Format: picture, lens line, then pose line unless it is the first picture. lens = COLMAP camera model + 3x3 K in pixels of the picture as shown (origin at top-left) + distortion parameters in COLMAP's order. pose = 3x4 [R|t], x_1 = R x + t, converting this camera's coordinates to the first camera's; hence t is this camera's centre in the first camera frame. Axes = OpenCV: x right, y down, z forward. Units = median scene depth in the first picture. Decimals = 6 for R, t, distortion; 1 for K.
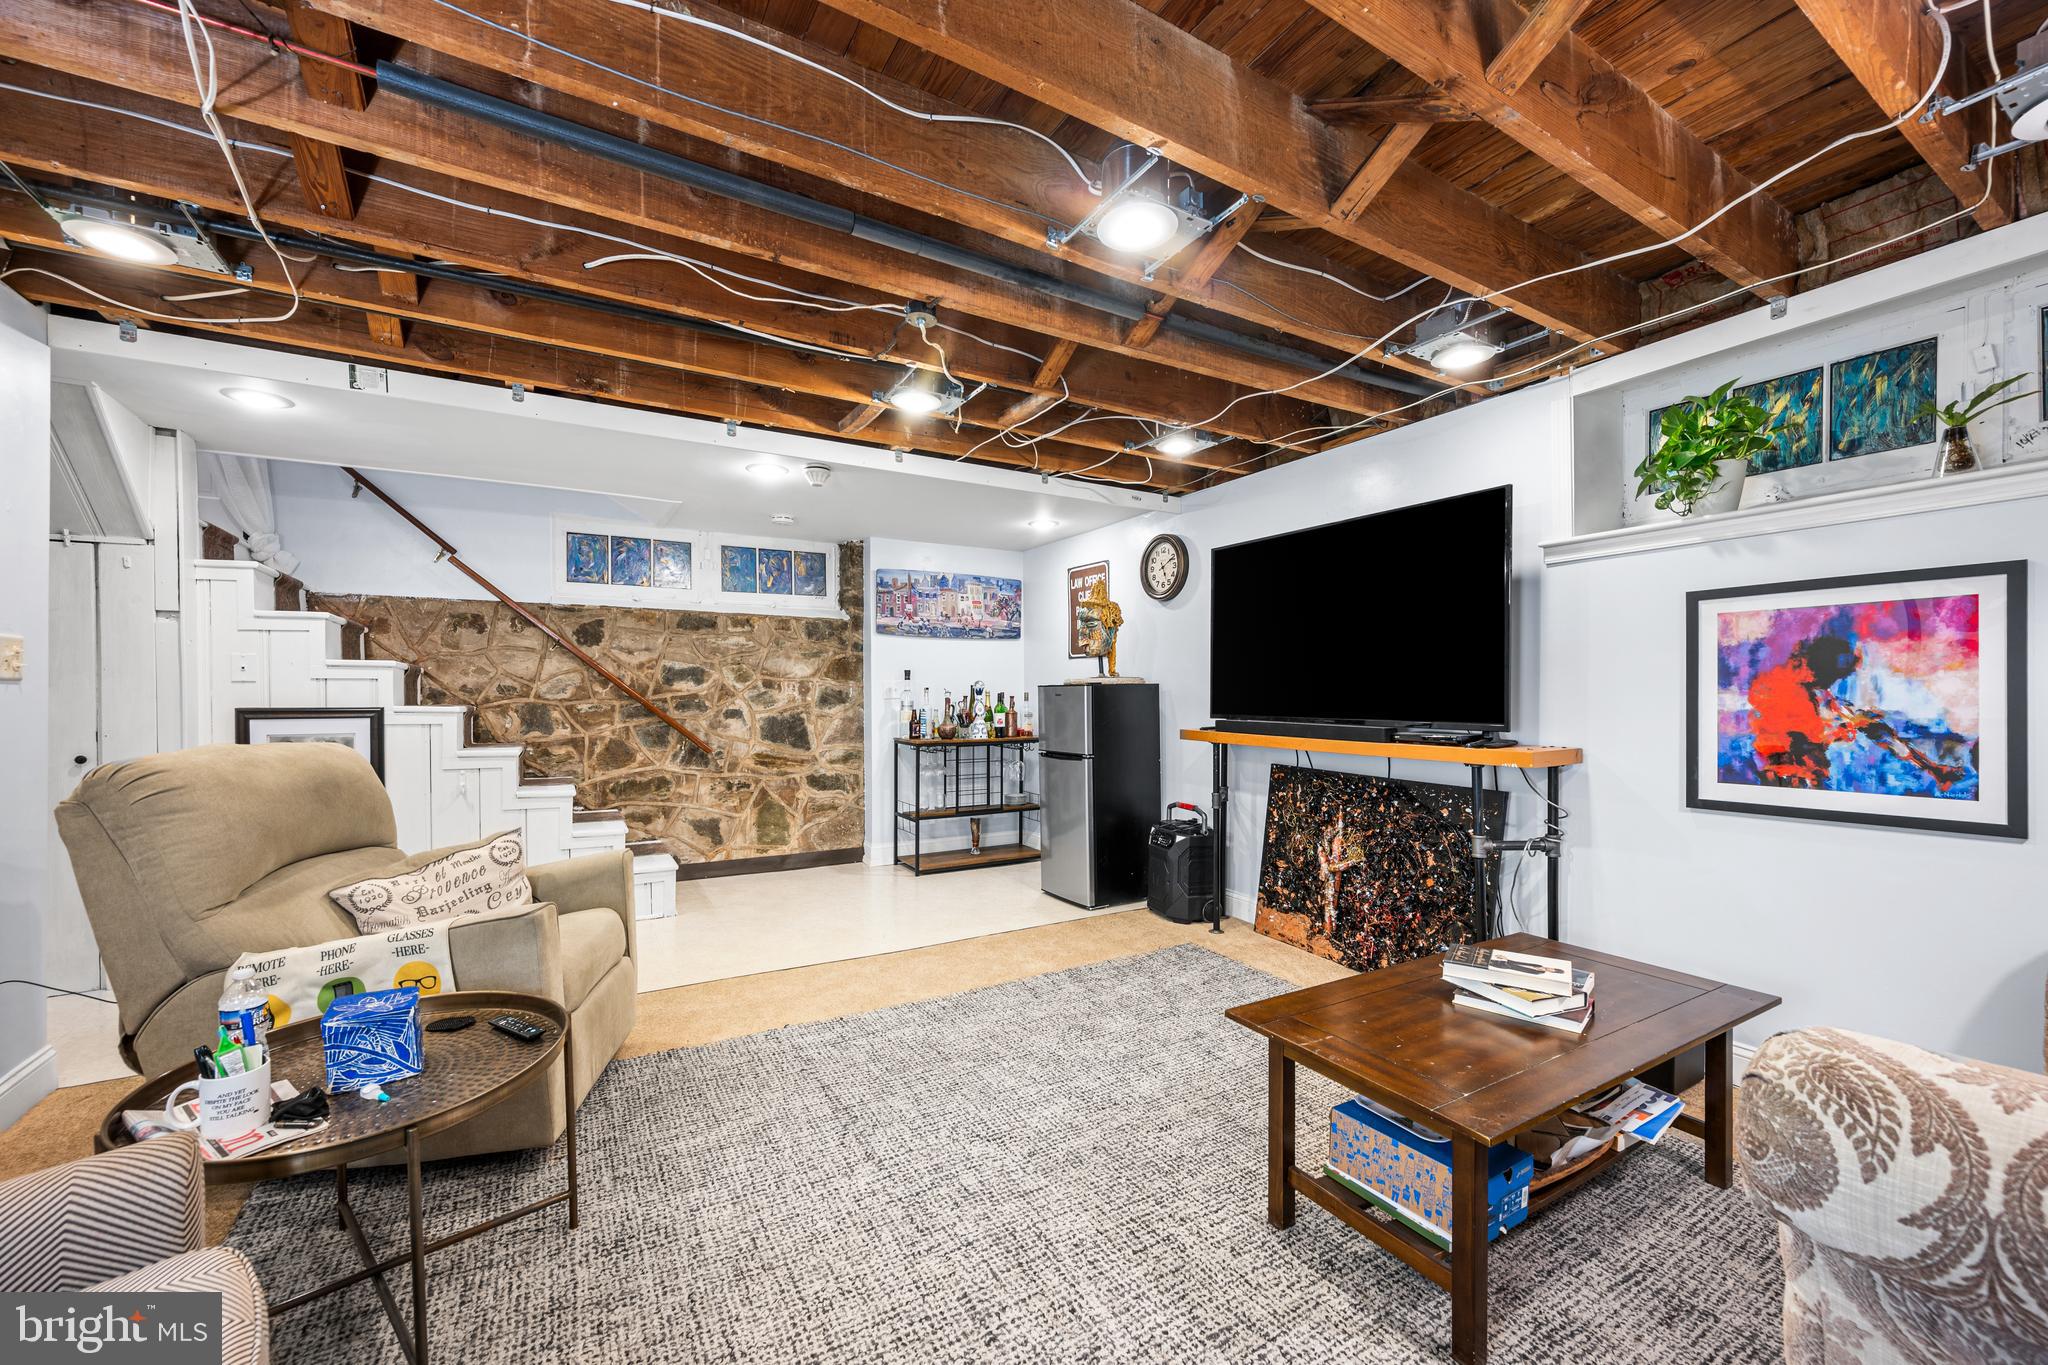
lens RADIAL K [[813.3, 0, 1019.0], [0, 813.3, 697.4], [0, 0, 1]] dist [-0.002955, -0.000077]
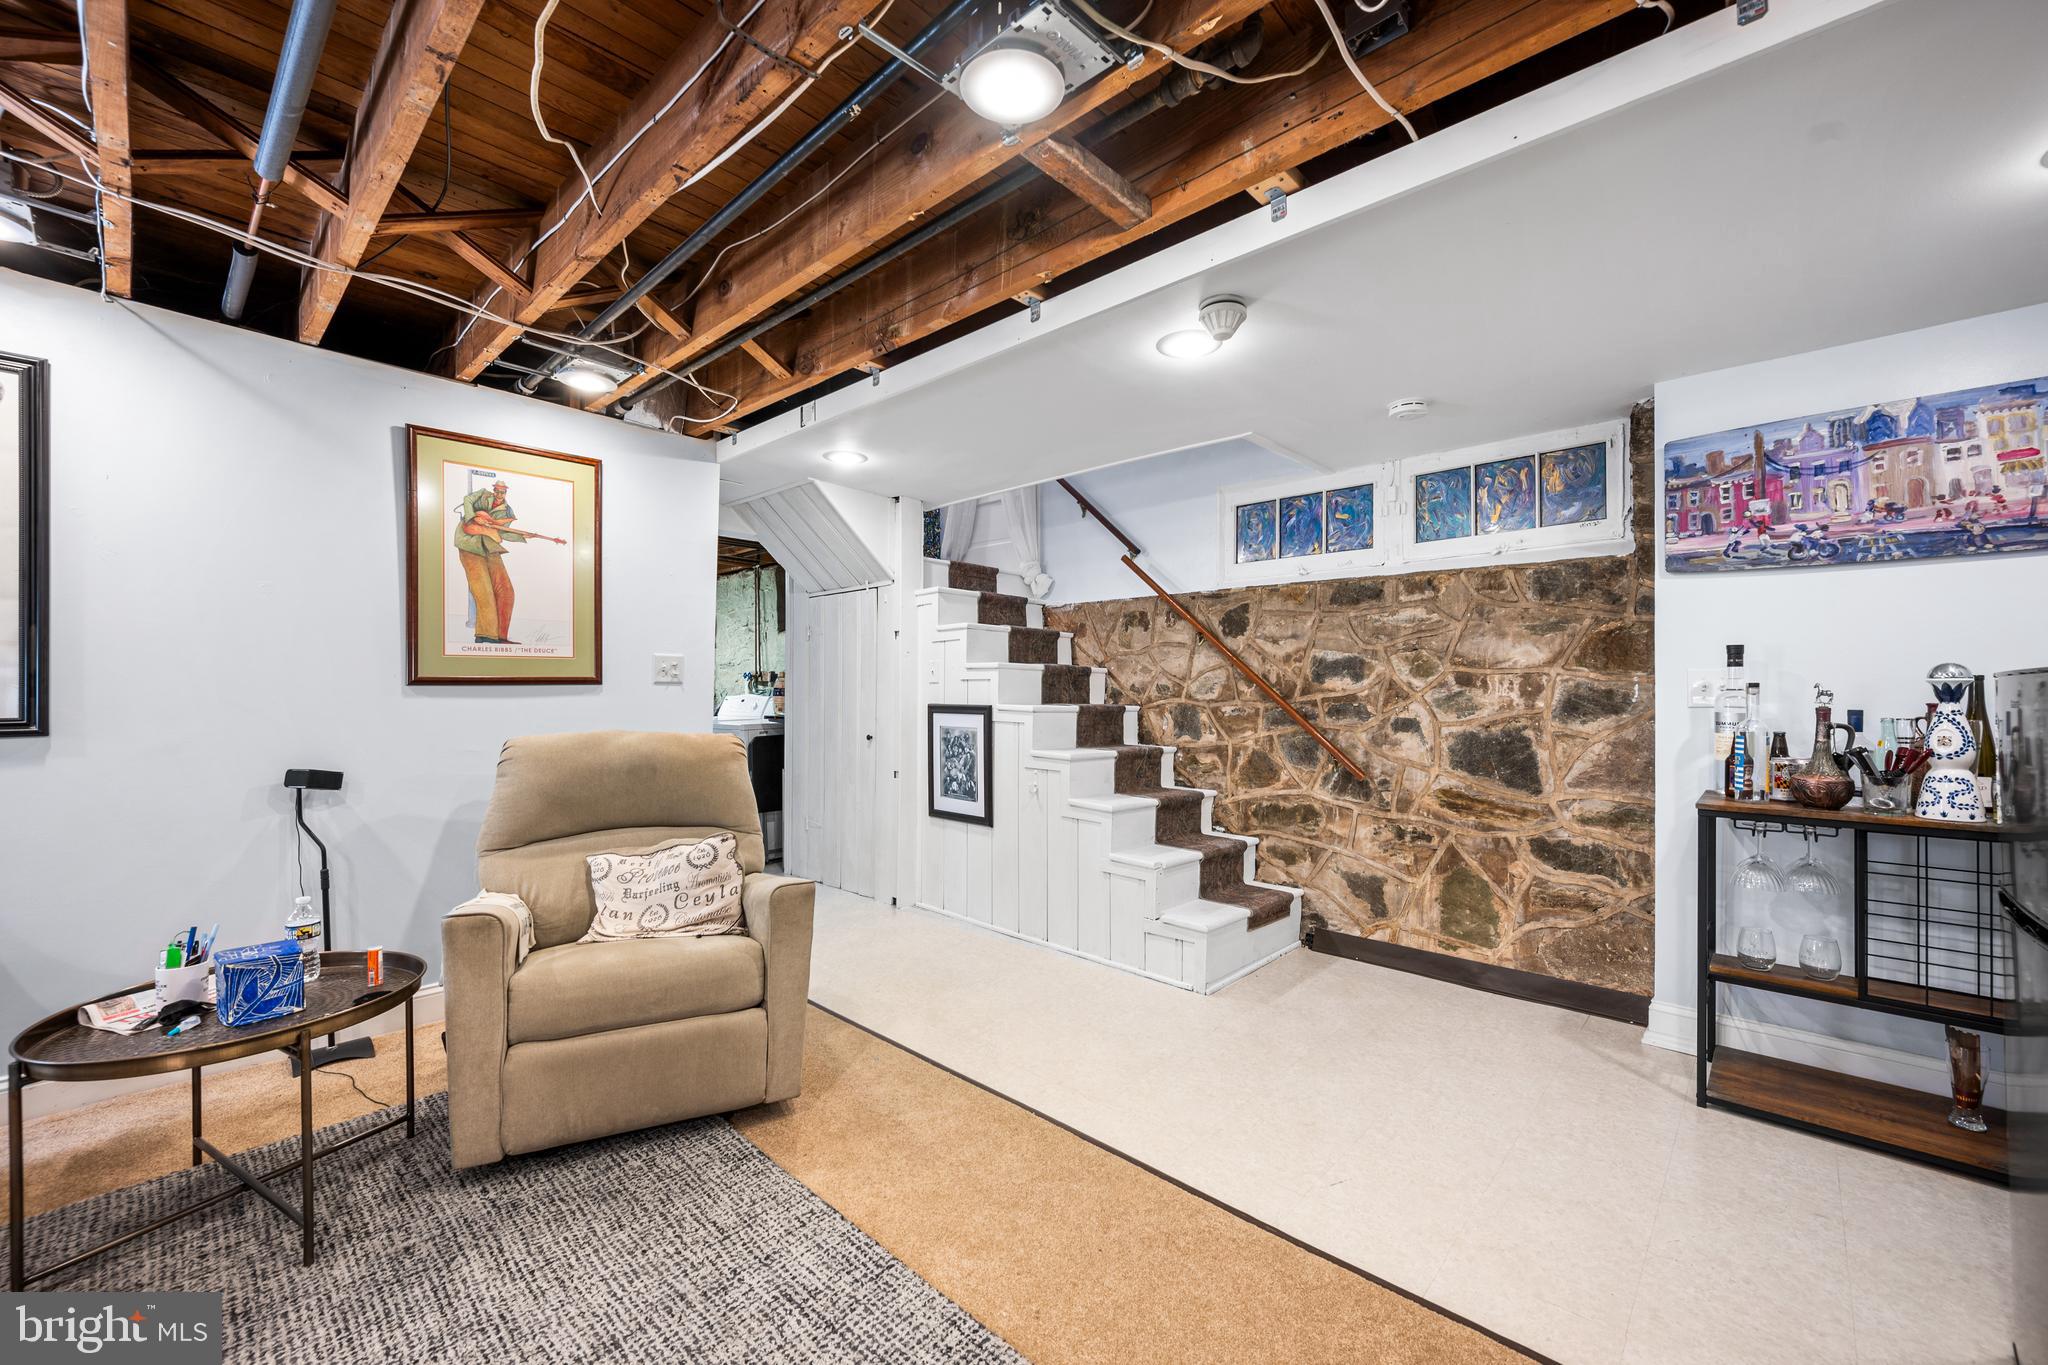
lens RADIAL K [[813.3, 0, 1018.6], [0, 813.3, 689.8], [0, 0, 1]] dist [-0.002955, -0.000077]
pose [[0.283447, -0.000740, -0.958988, 0.196266], [-0.008491, 0.999959, -0.003281, -0.003810], [0.958950, 0.009073, 0.283429, 0.514994]]
